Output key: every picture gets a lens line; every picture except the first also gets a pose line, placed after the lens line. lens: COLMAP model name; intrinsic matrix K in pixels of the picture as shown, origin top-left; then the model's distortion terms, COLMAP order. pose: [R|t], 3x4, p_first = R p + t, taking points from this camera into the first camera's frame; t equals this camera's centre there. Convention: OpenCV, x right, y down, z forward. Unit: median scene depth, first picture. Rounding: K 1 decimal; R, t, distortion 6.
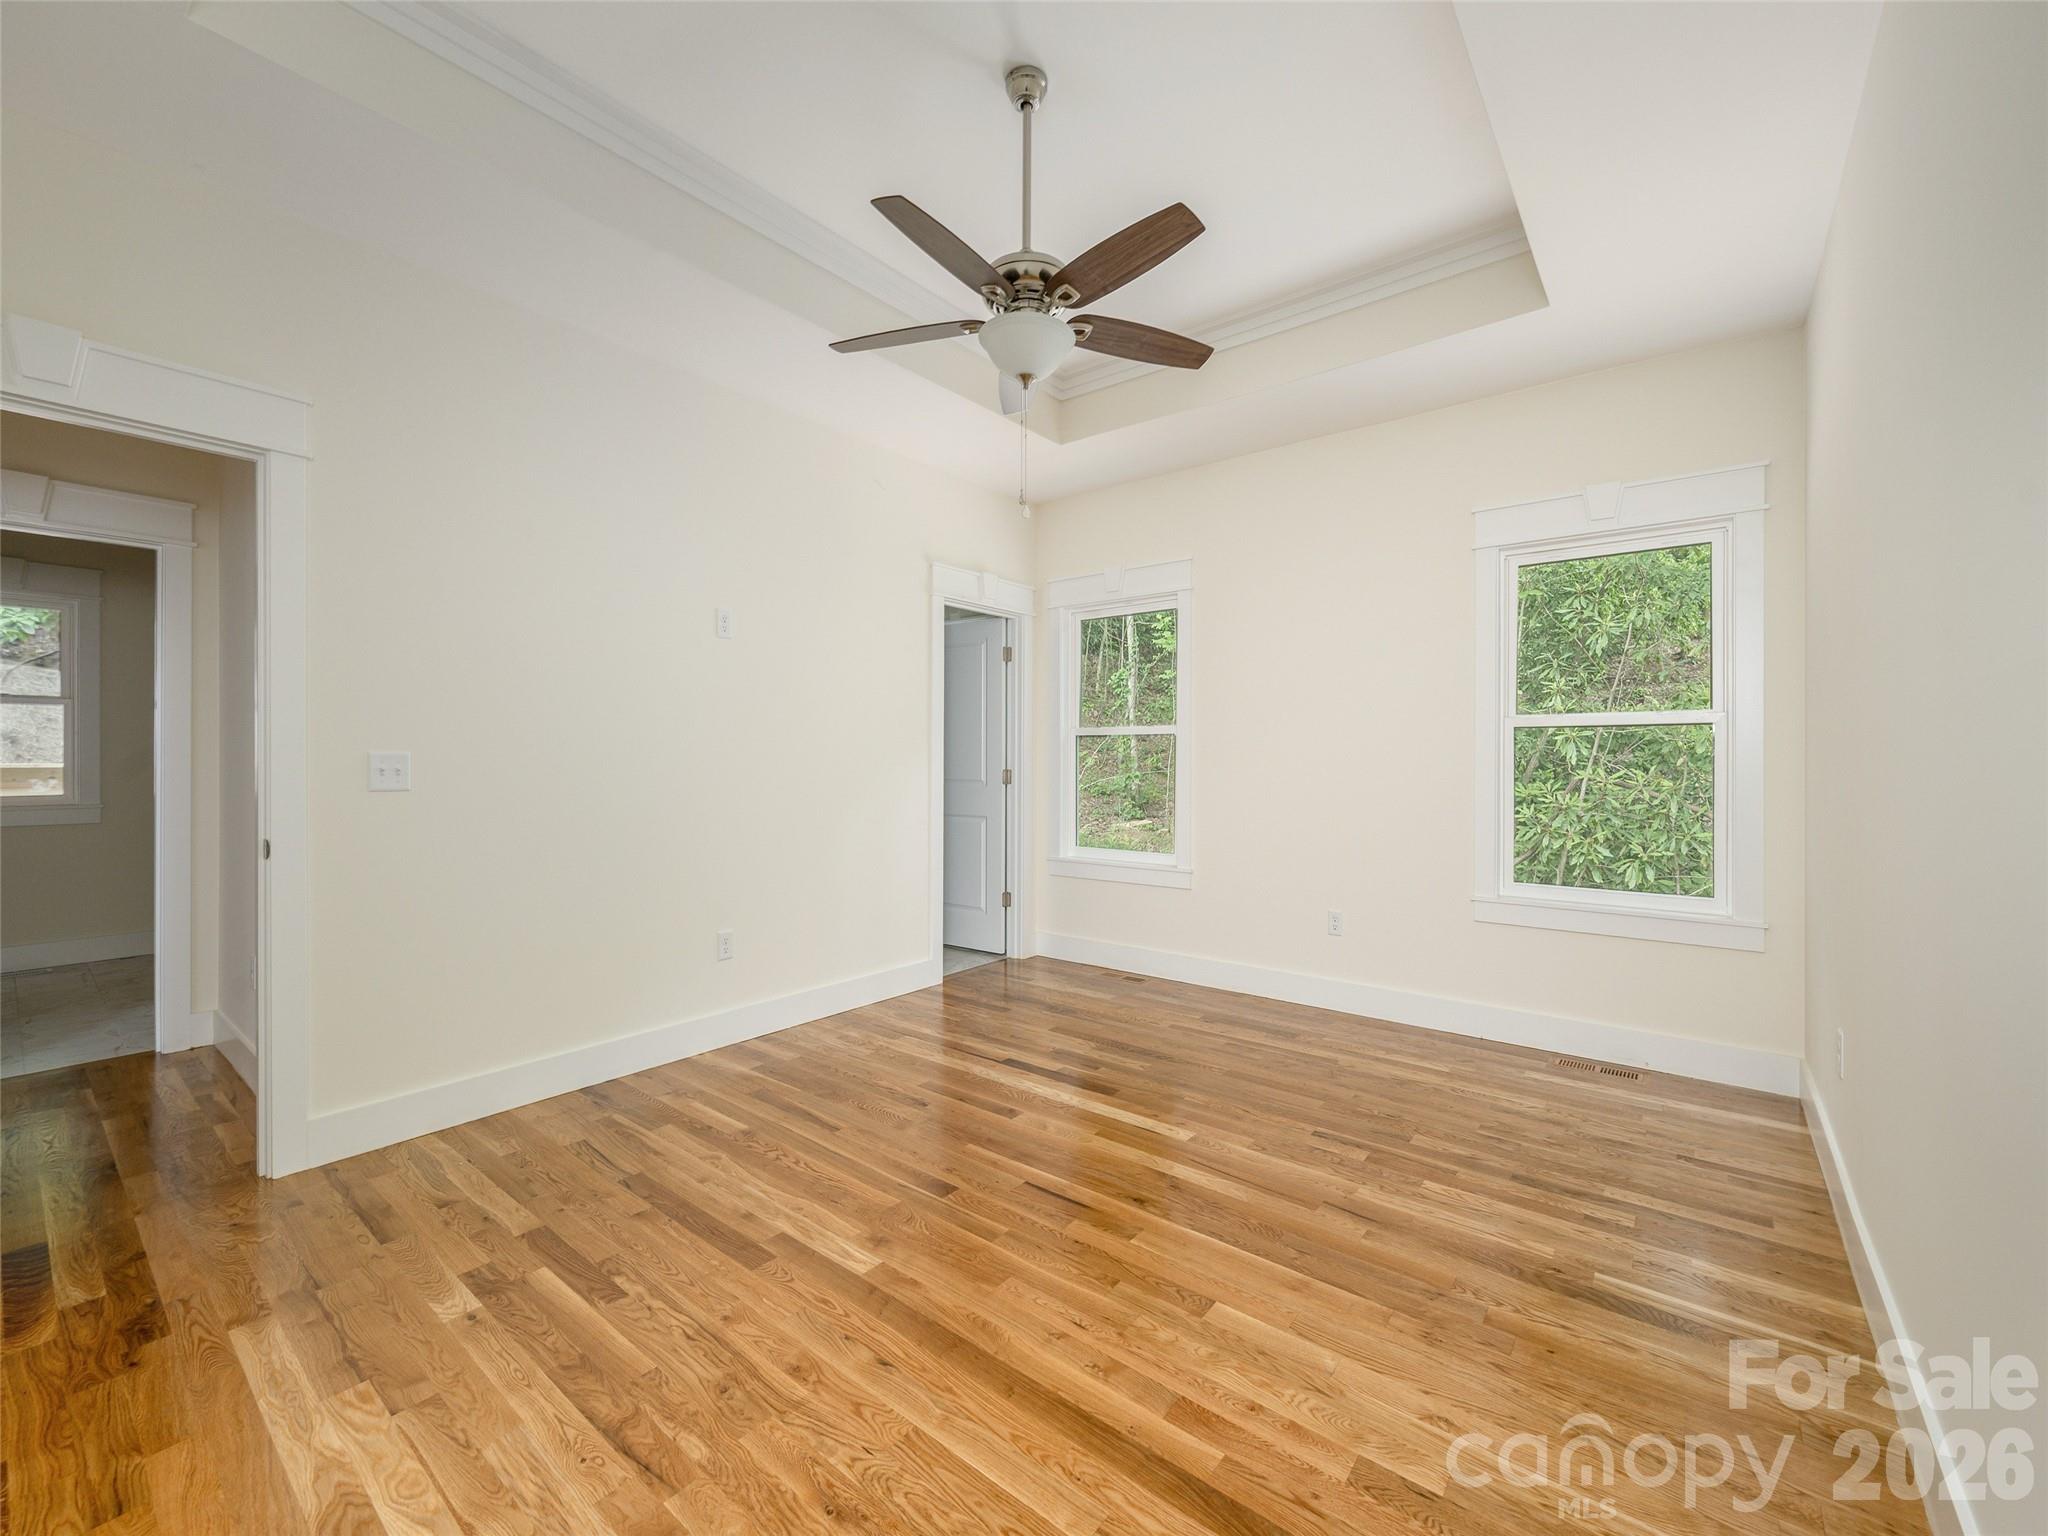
lens RADIAL K [[844.8, 0, 1015.9], [0, 844.8, 760.1], [0, 0, 1]] dist [0.004333, 0.000770]
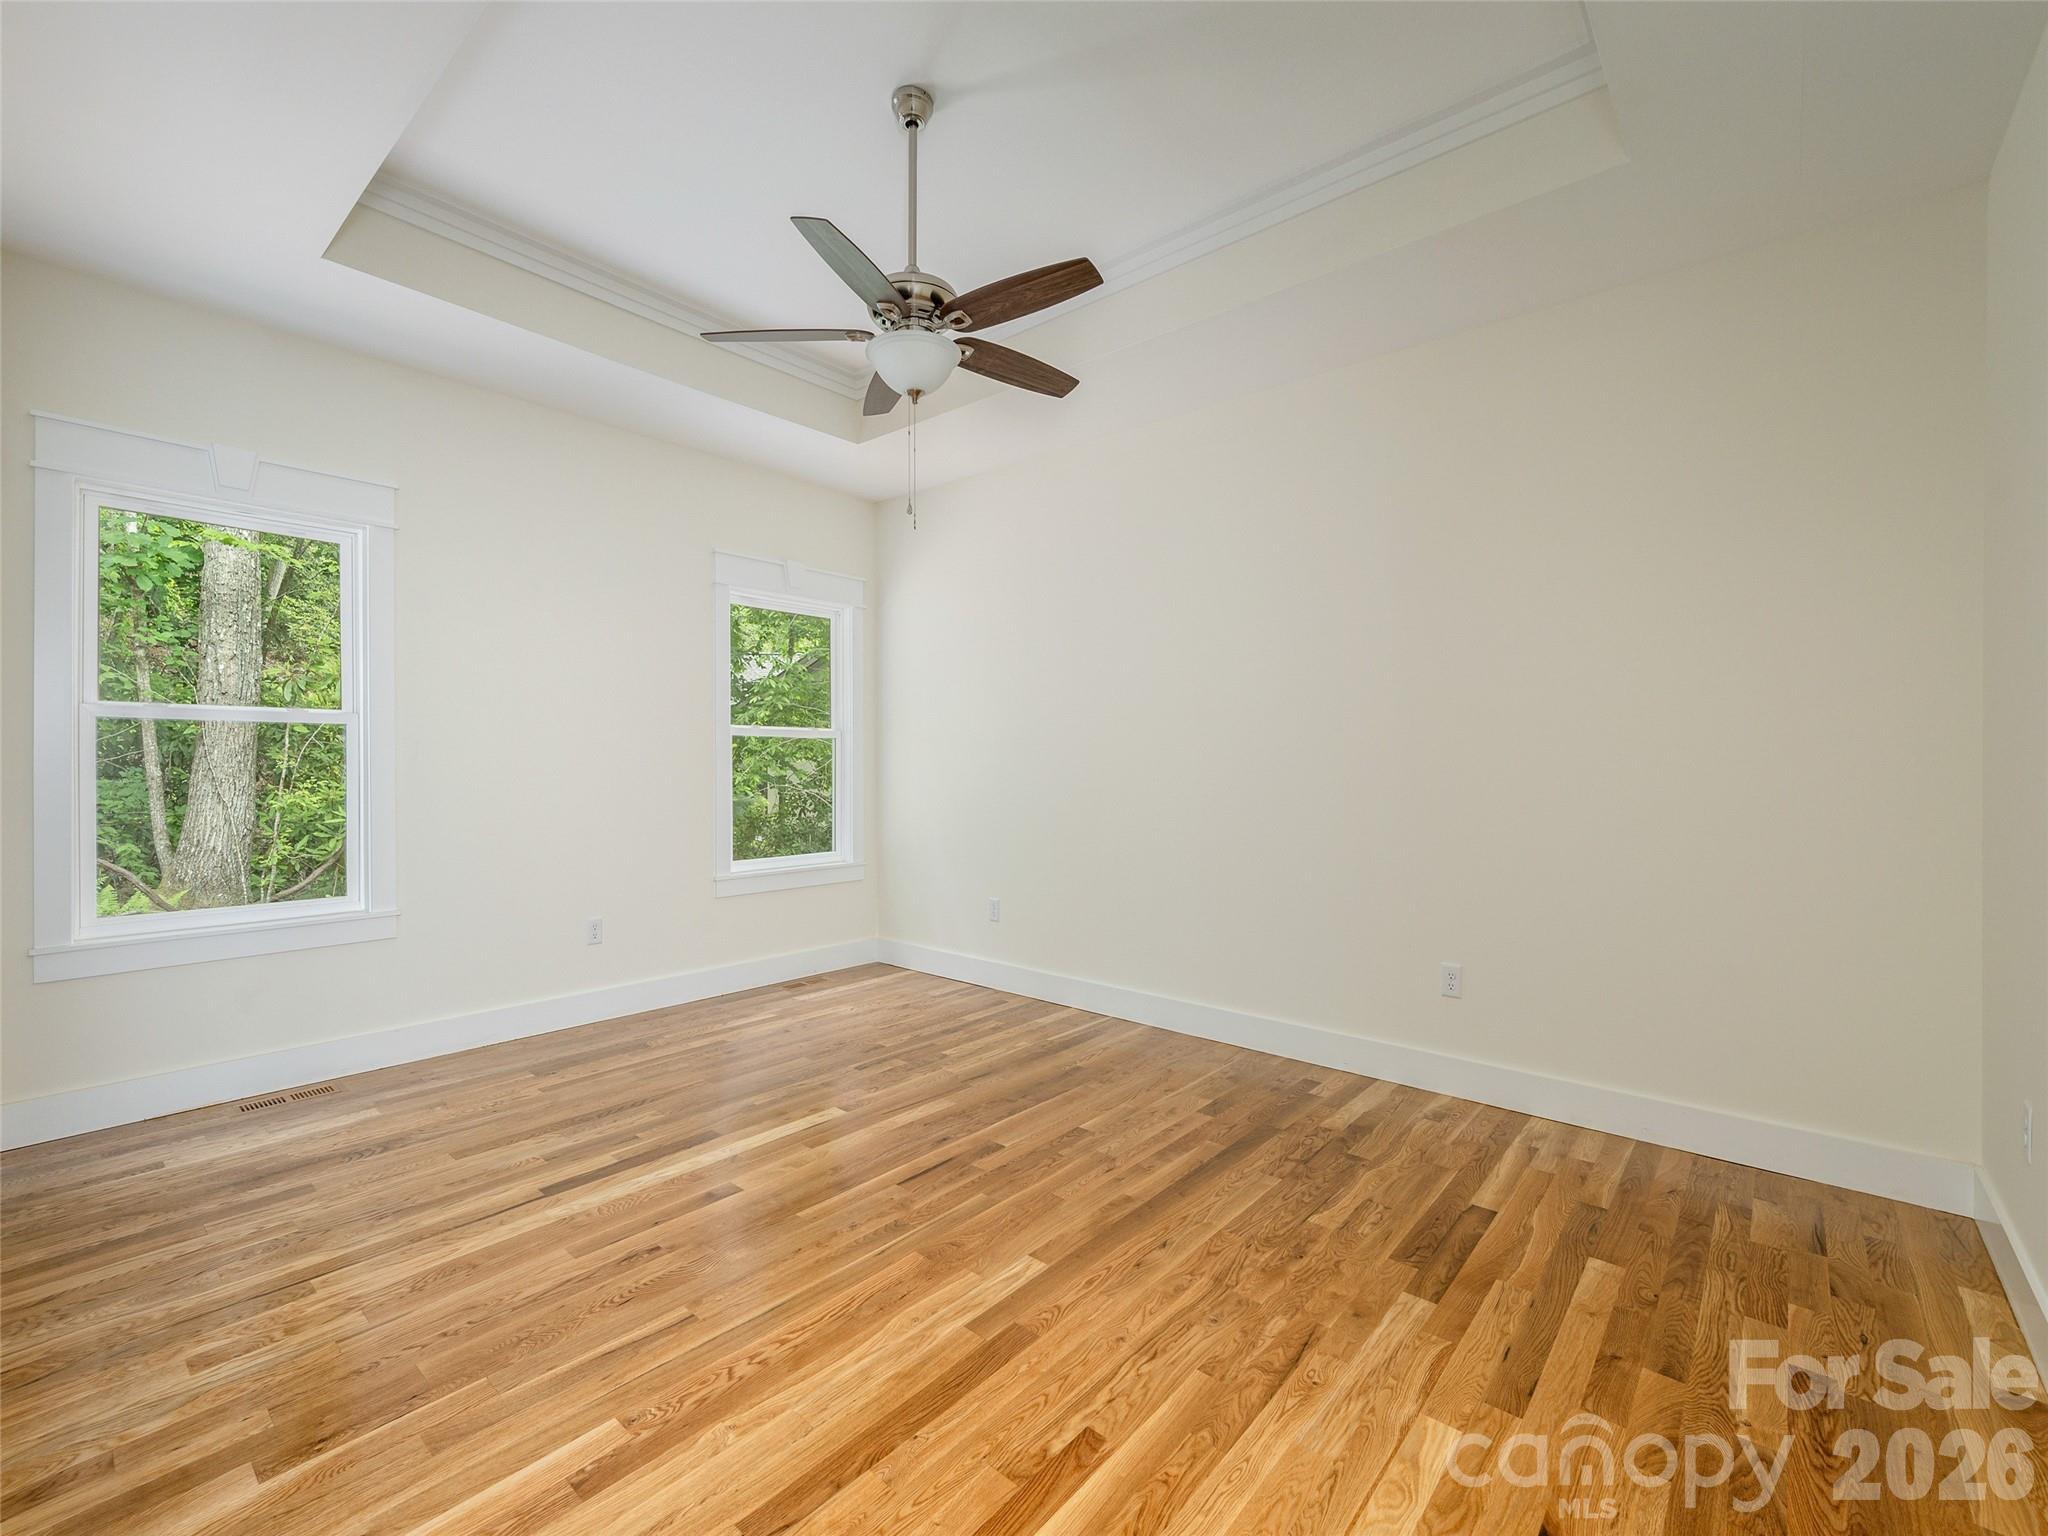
lens RADIAL K [[894.5, 0, 1016.8], [0, 894.5, 770.6], [0, 0, 1]] dist [0.008038, -0.000514]
pose [[0.025061, -0.009747, 0.999638, -1.088063], [-0.005689, 0.999935, 0.009893, -0.003022], [-0.999670, -0.005934, 0.025004, 0.871891]]
